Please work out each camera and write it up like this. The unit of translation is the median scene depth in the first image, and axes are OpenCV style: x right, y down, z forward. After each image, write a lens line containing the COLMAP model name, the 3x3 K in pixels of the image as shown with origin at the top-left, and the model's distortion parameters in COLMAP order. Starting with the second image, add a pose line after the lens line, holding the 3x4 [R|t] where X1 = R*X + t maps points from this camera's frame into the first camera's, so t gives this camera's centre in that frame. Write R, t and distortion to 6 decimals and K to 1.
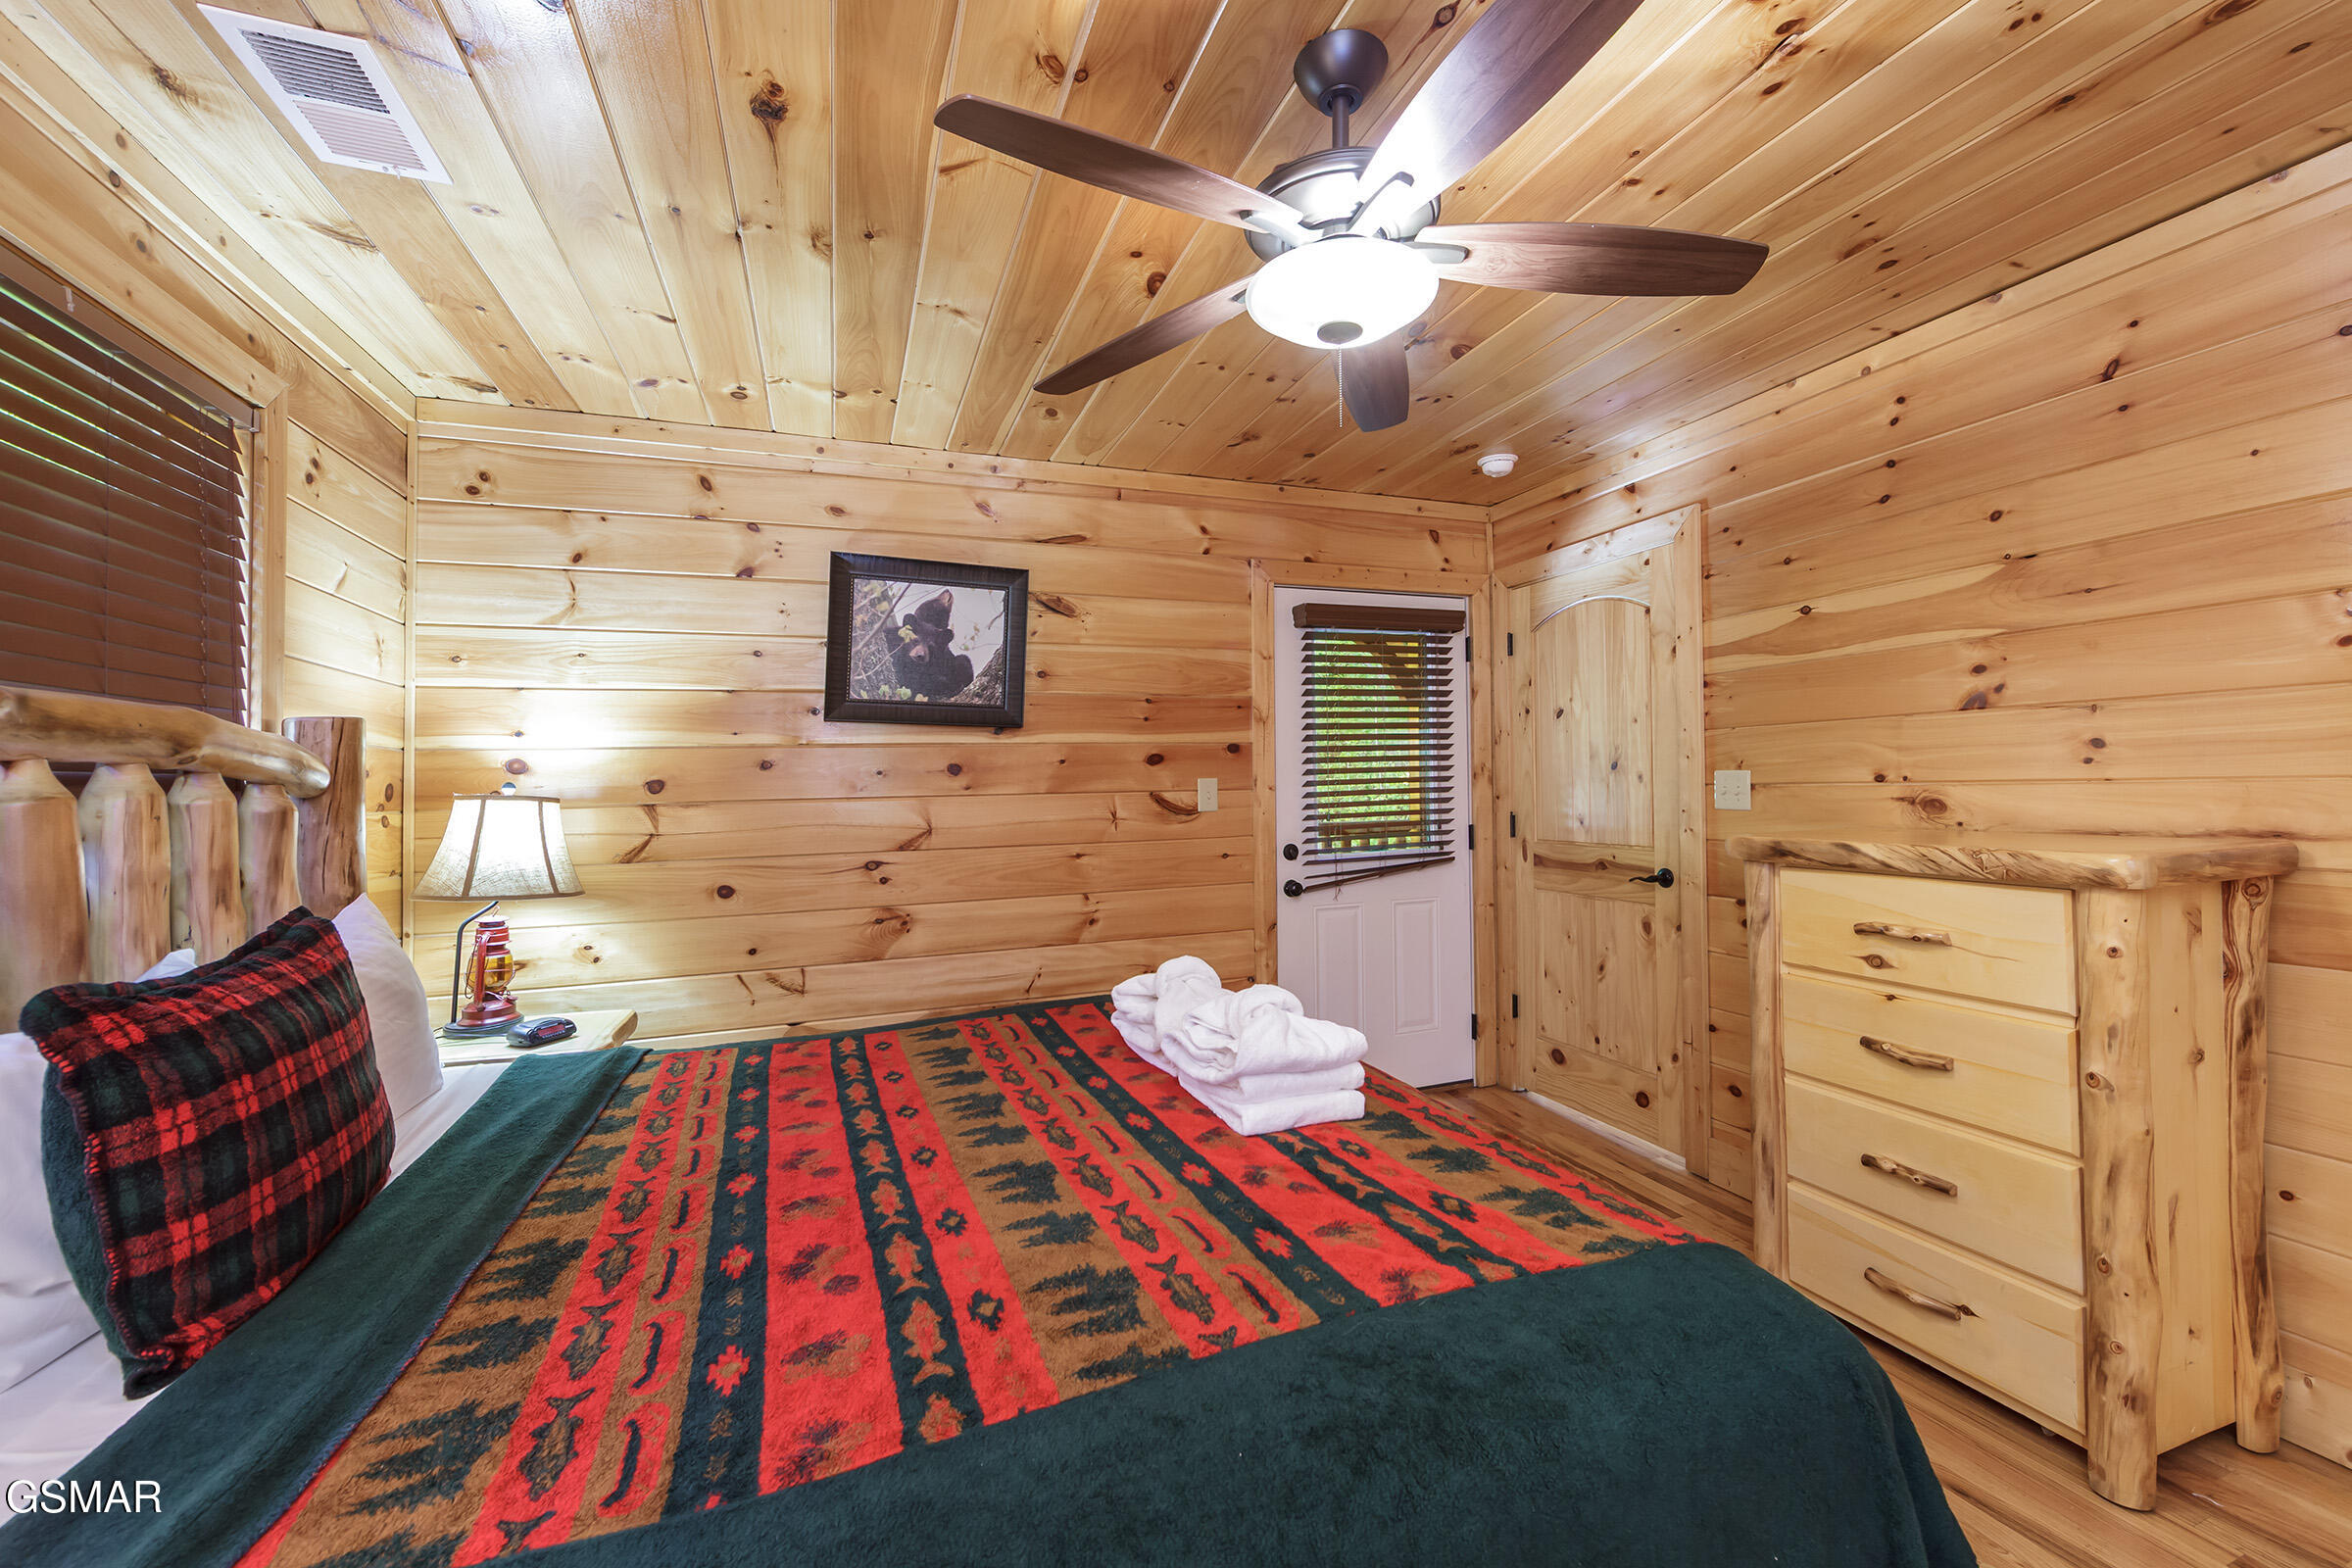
lens RADIAL K [[946.3, 0, 1175.8], [0, 946.3, 772.8], [0, 0, 1]] dist [-0.002296, 0.000245]
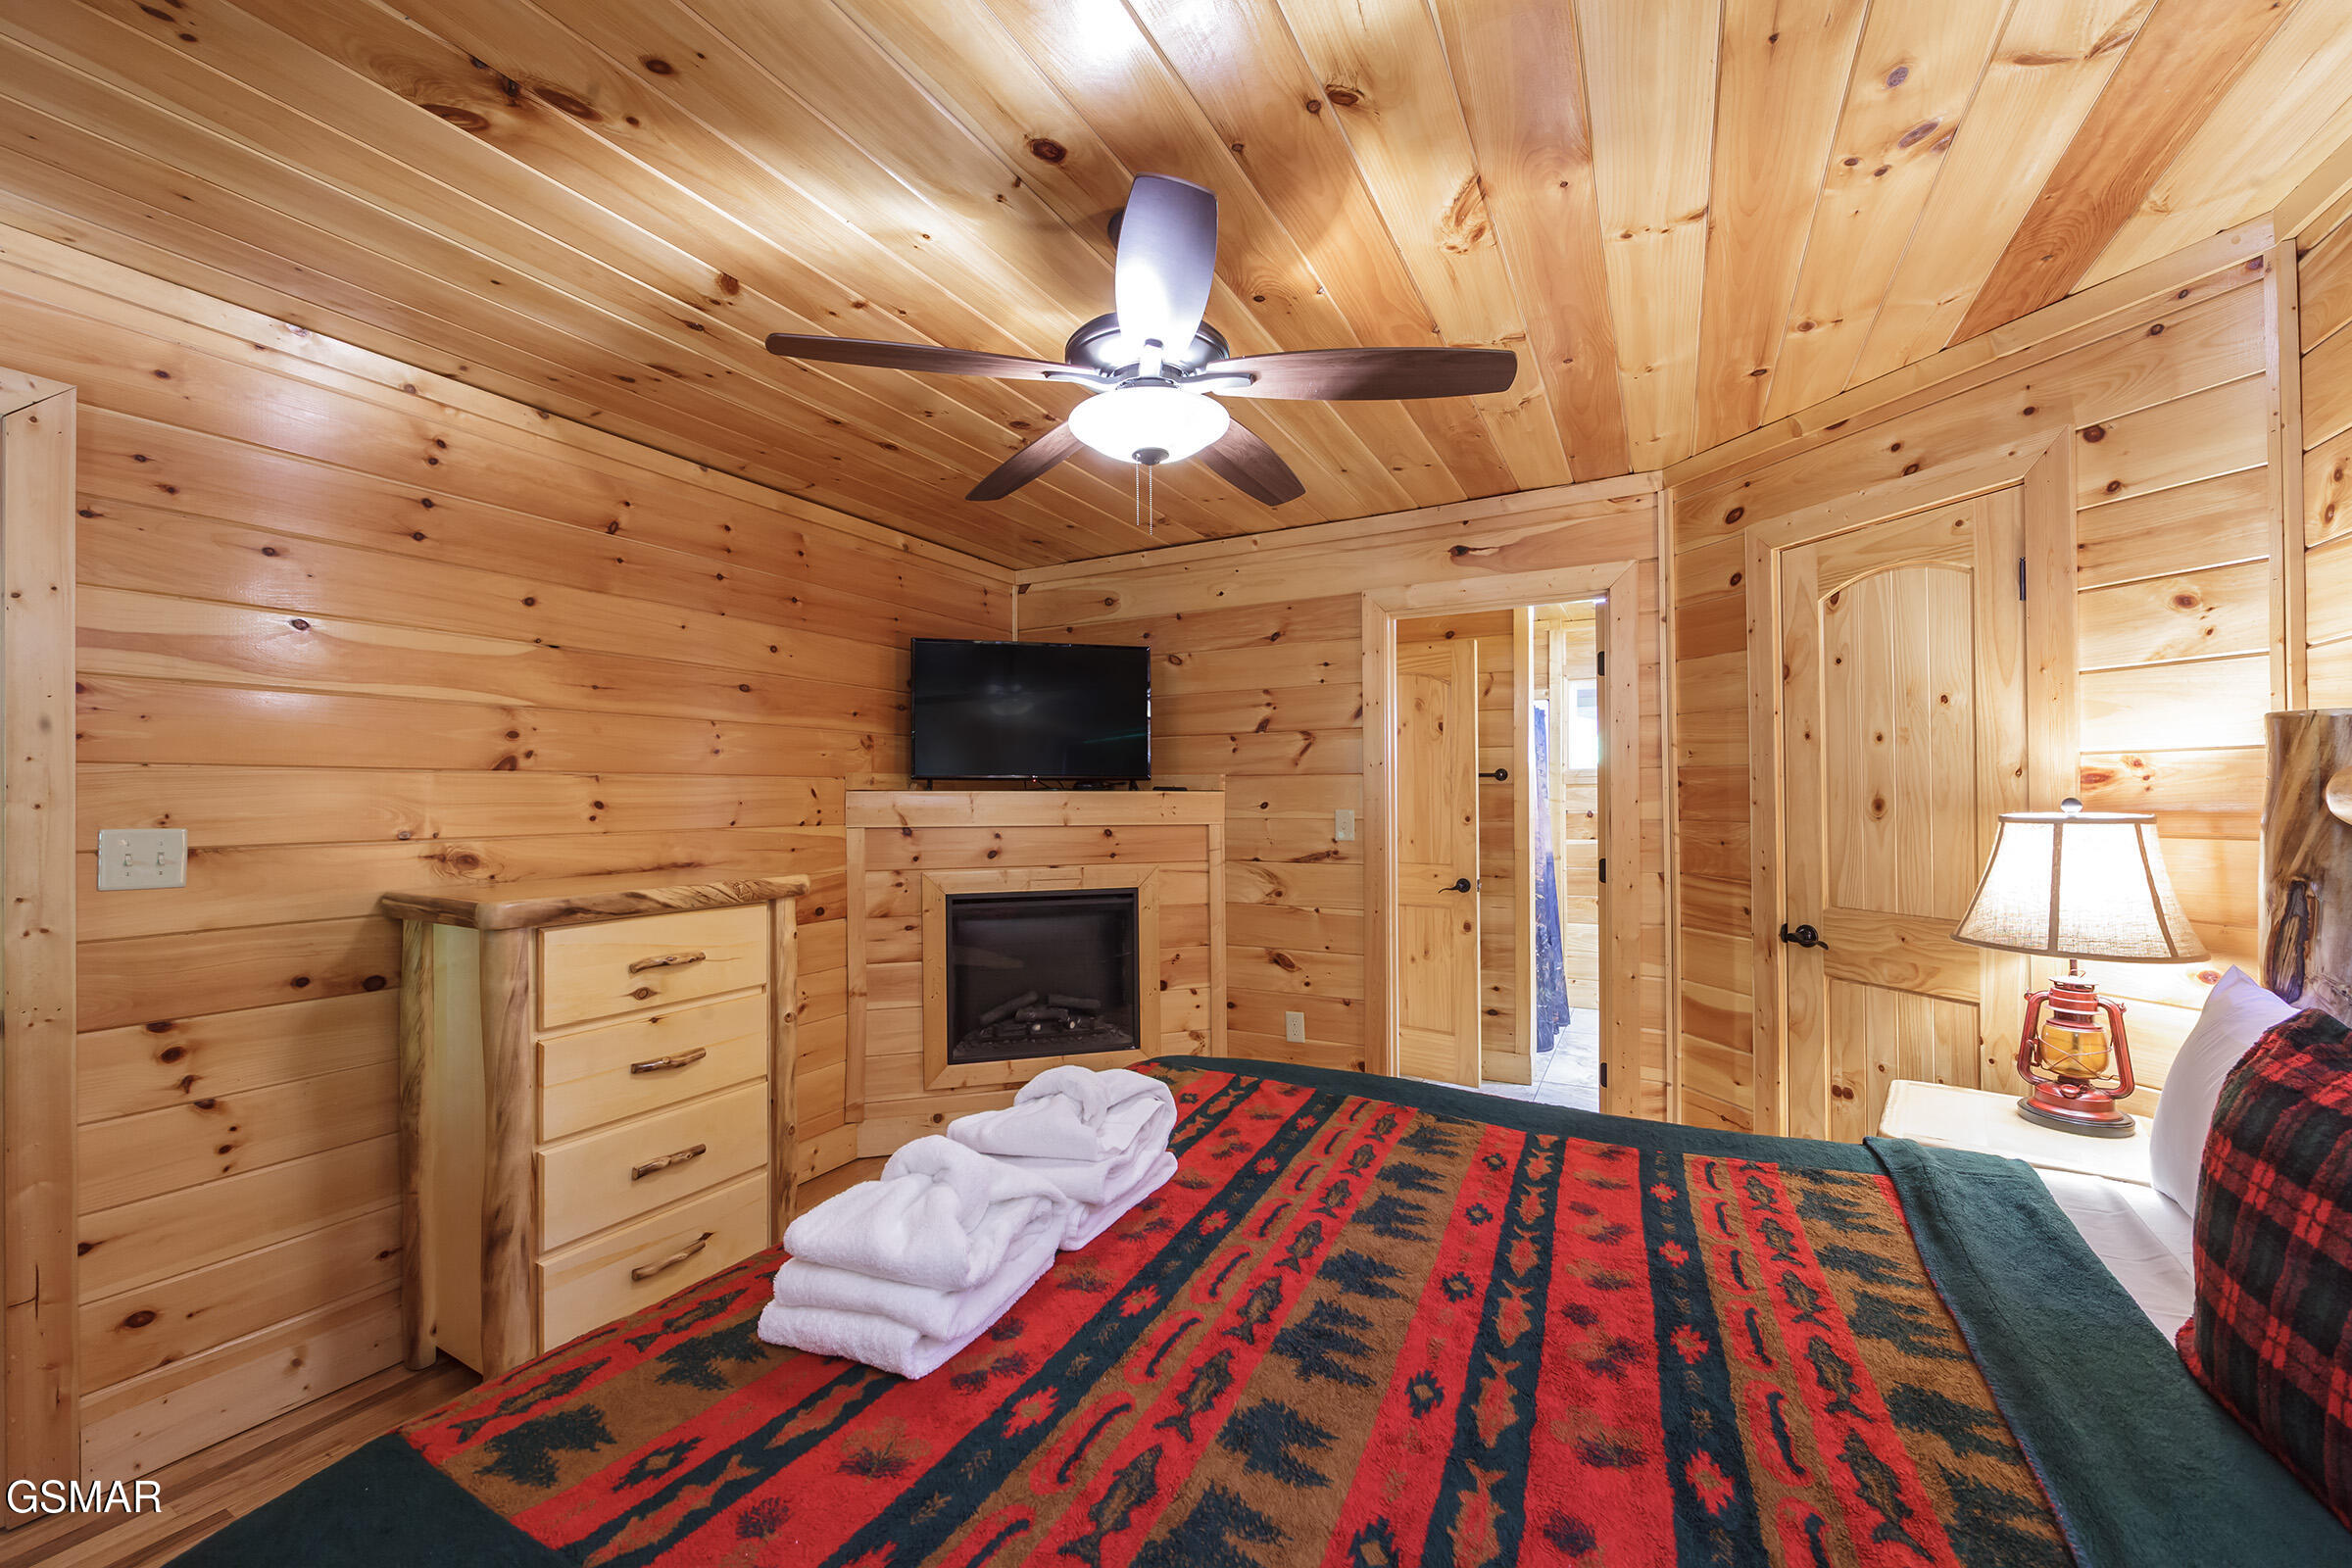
lens RADIAL K [[946.3, 0, 1171.4], [0, 946.3, 799.5], [0, 0, 1]] dist [-0.002296, 0.000245]
pose [[-0.676981, 0.023278, 0.735632, -0.634690], [0.009677, 0.999695, -0.022728, -0.001757], [-0.735937, -0.008268, -0.677000, 1.554960]]
